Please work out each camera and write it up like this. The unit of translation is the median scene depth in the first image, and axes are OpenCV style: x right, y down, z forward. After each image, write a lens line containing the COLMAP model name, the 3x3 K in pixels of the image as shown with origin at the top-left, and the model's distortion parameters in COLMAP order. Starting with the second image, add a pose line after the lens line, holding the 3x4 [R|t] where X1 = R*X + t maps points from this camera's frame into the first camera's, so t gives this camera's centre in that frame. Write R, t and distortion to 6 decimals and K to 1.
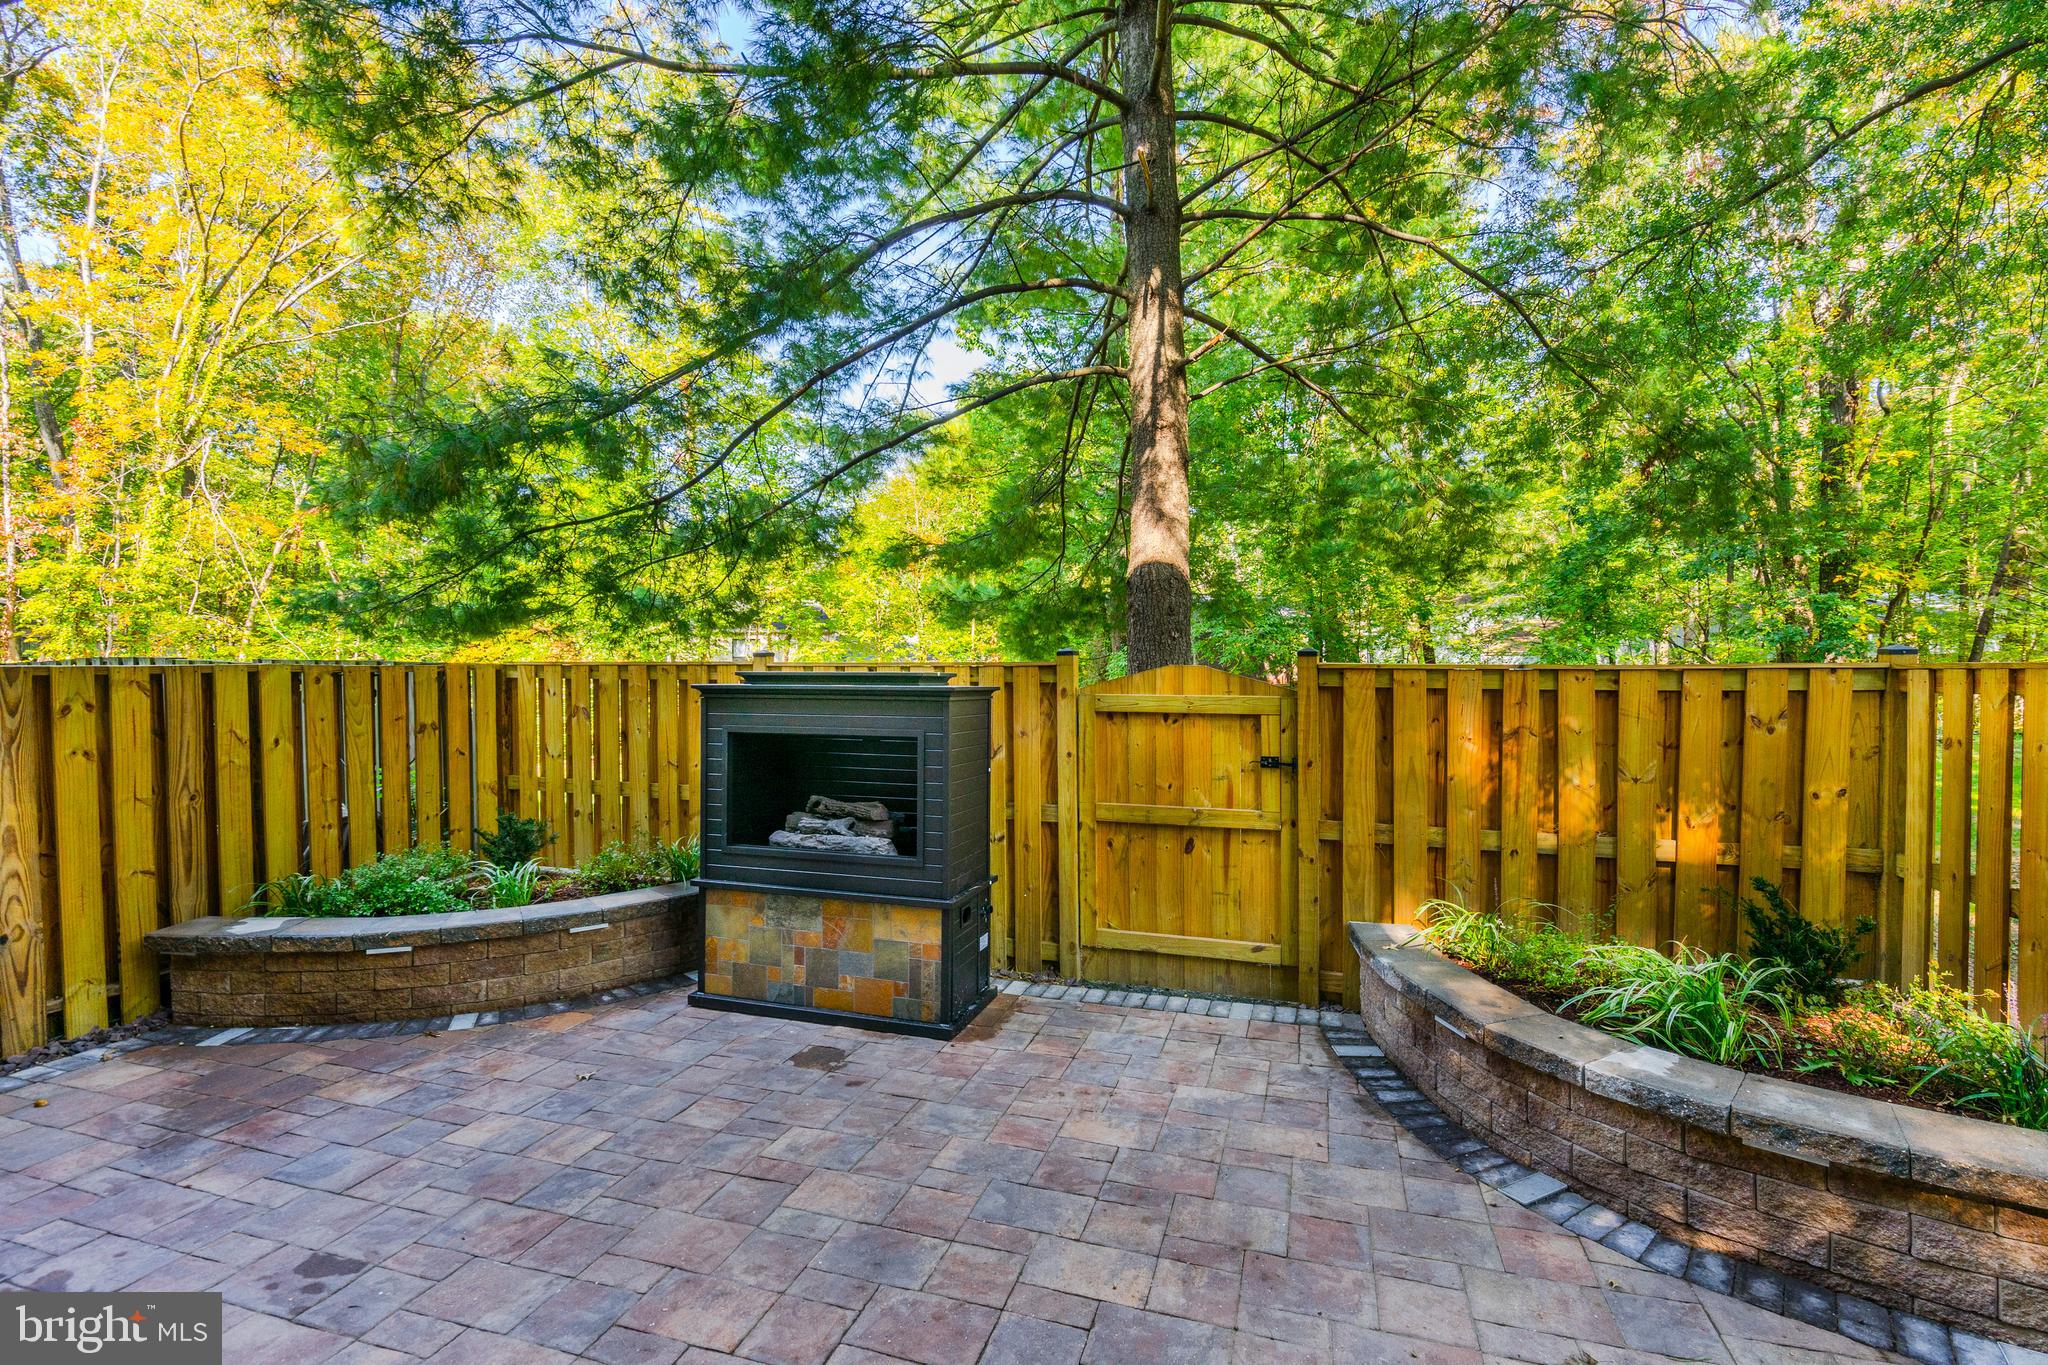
lens RADIAL K [[935.3, 0, 1024.0], [0, 935.3, 682.5], [0, 0, 1]] dist [-0.003277, 0.000678]
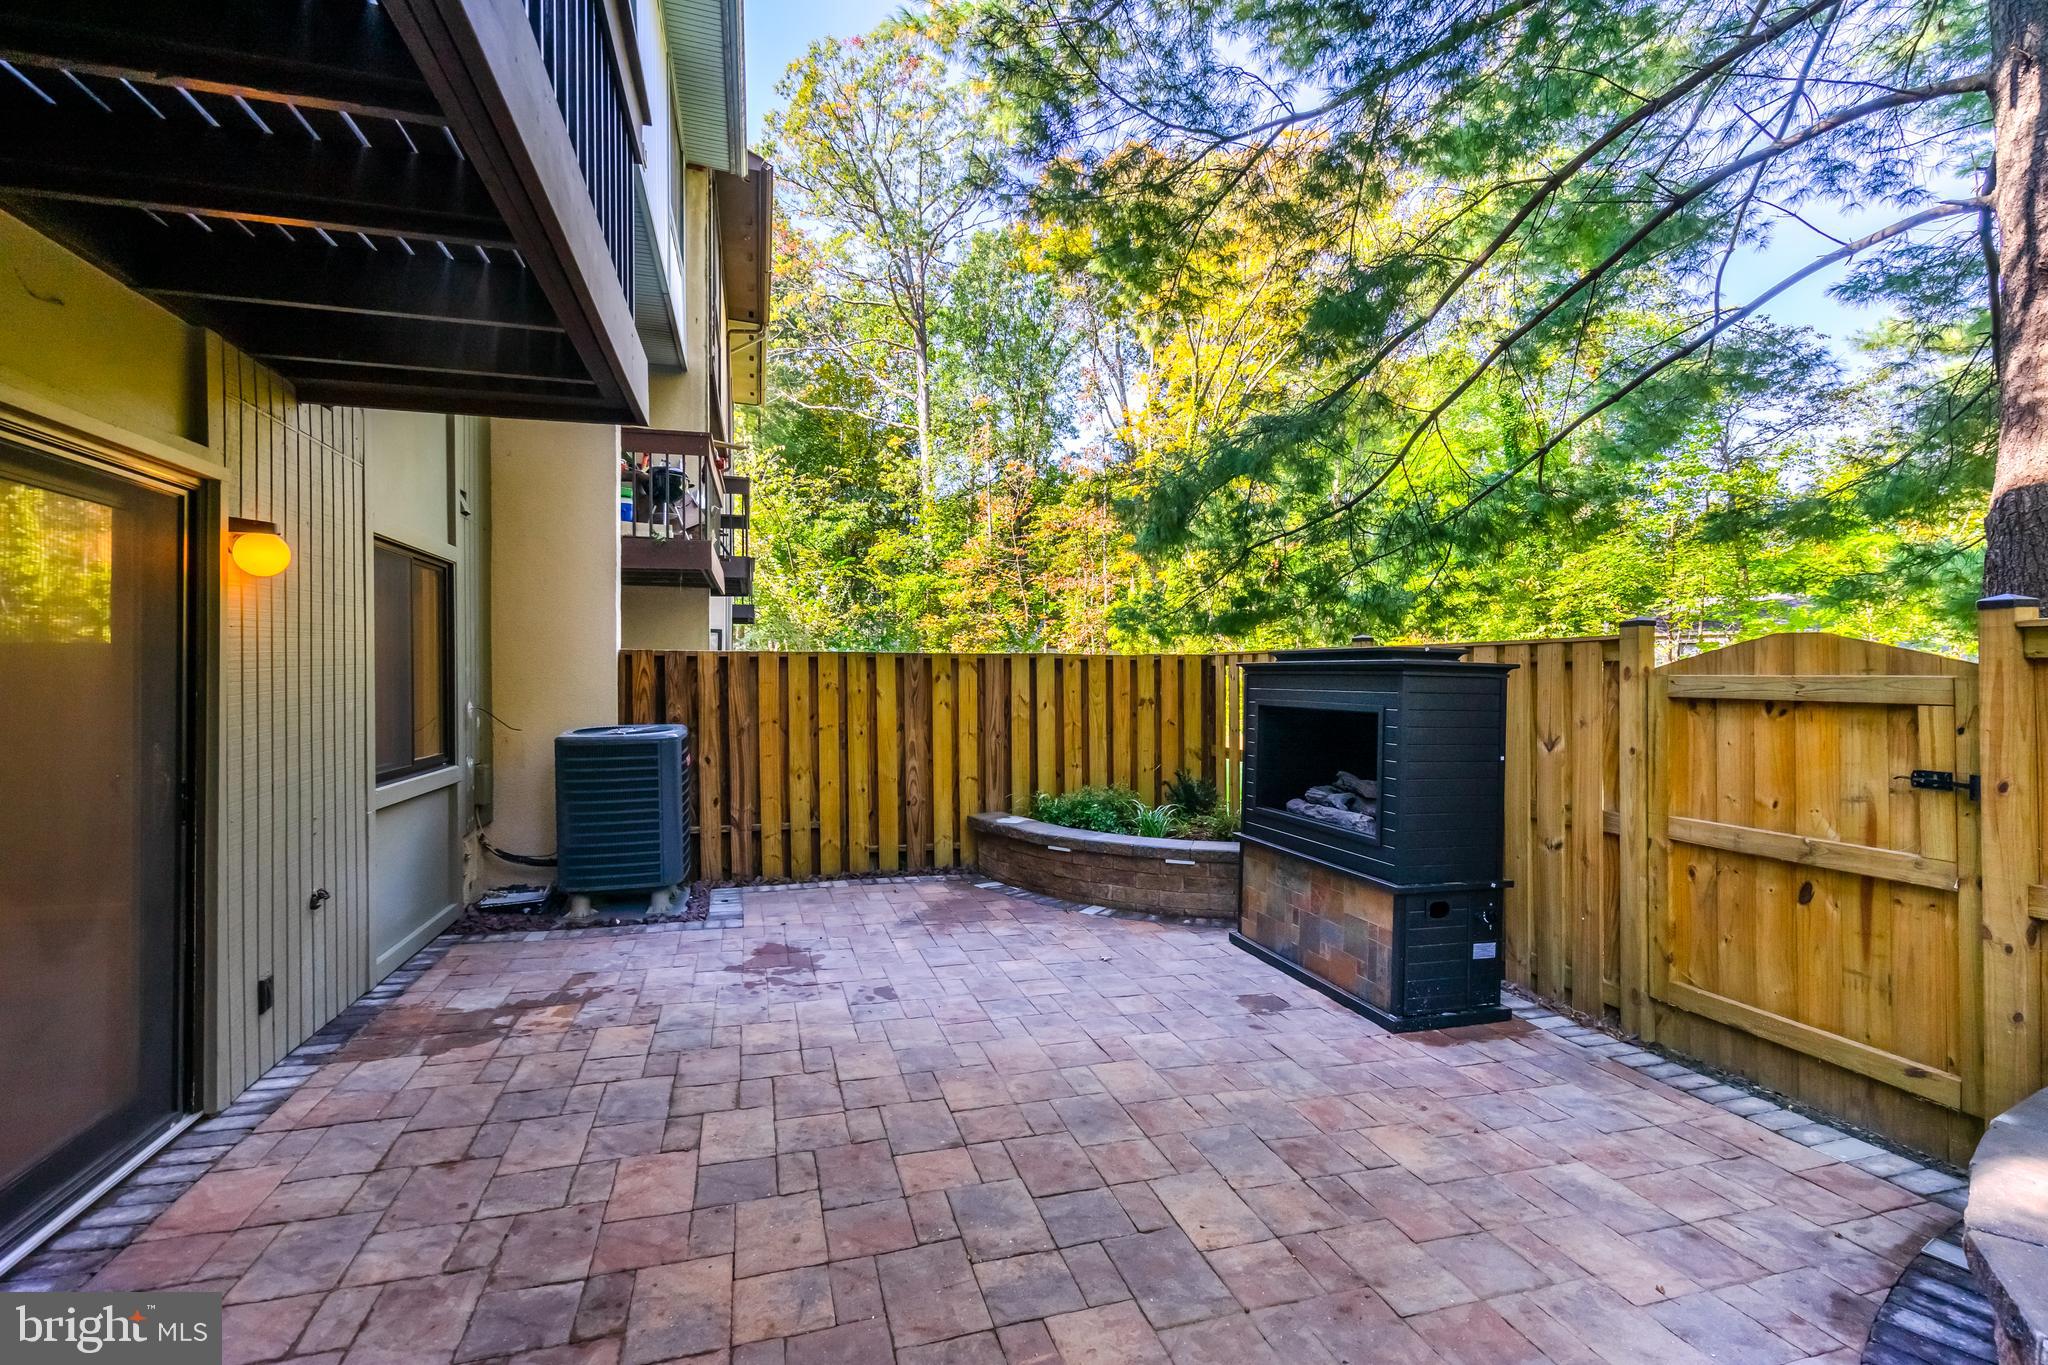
lens RADIAL K [[924.3, 0, 1023.2], [0, 924.3, 678.4], [0, 0, 1]] dist [-0.000636, 0.000828]
pose [[0.563144, 0.006432, -0.826334, 0.440615], [-0.020270, 0.999776, -0.006032, 0.033364], [0.826110, 0.020147, 0.563148, 0.141102]]
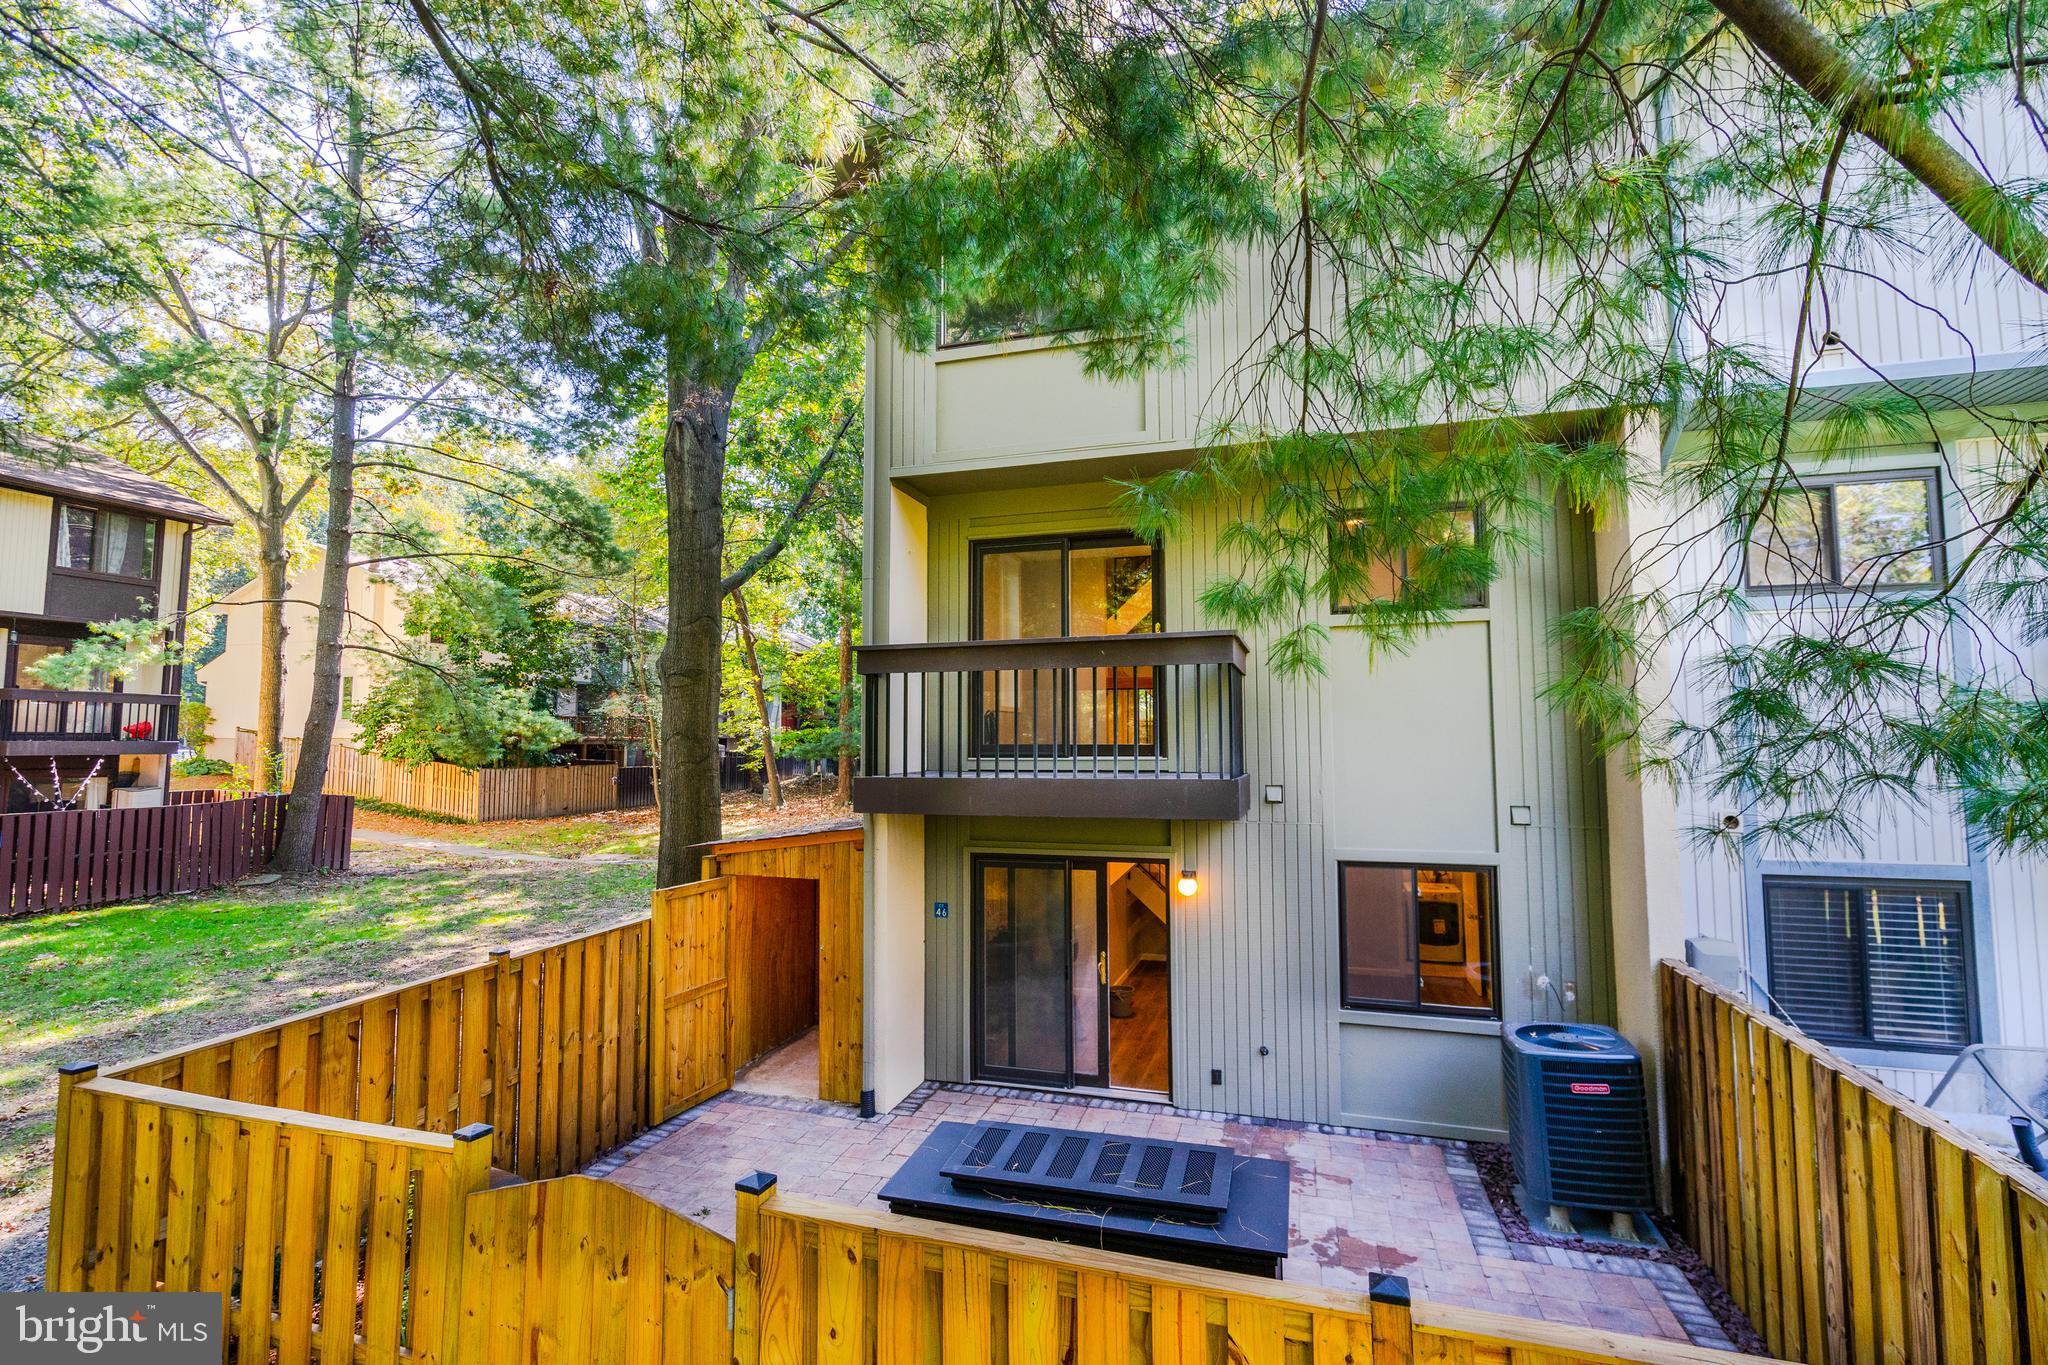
lens RADIAL K [[935.3, 0, 1024.0], [0, 935.3, 682.5], [0, 0, 1]] dist [-0.003277, 0.000678]
pose [[-0.999755, 0.006835, -0.021041, -0.130545], [0.007736, 0.999044, -0.043032, -0.337290], [0.020726, -0.043184, -0.998852, 1.743382]]
